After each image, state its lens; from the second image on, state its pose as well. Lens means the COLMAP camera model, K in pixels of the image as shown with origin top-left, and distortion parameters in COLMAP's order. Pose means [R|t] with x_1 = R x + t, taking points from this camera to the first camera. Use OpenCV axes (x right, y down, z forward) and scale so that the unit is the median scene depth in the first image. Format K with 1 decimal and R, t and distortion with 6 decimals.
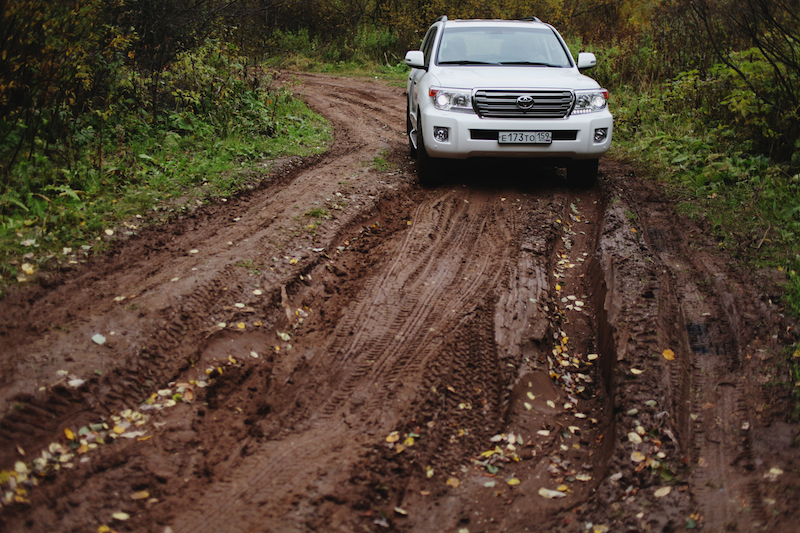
lens RADIAL K [[818.7, 0, 400.0], [0, 818.7, 266.5], [0, 0, 1]] dist [-0.111469, -0.005145]
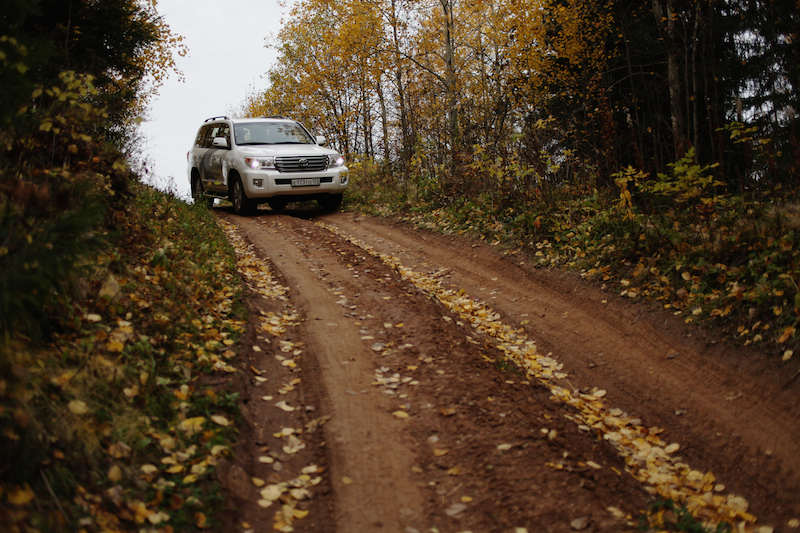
lens RADIAL K [[818.7, 0, 400.0], [0, 818.7, 266.5], [0, 0, 1]] dist [-0.111469, -0.005145]
pose [[0.897000, -0.089505, 0.432874, -0.443457], [0.138962, 0.986735, -0.083931, 0.198659], [-0.419620, 0.135439, 0.897539, -0.649468]]
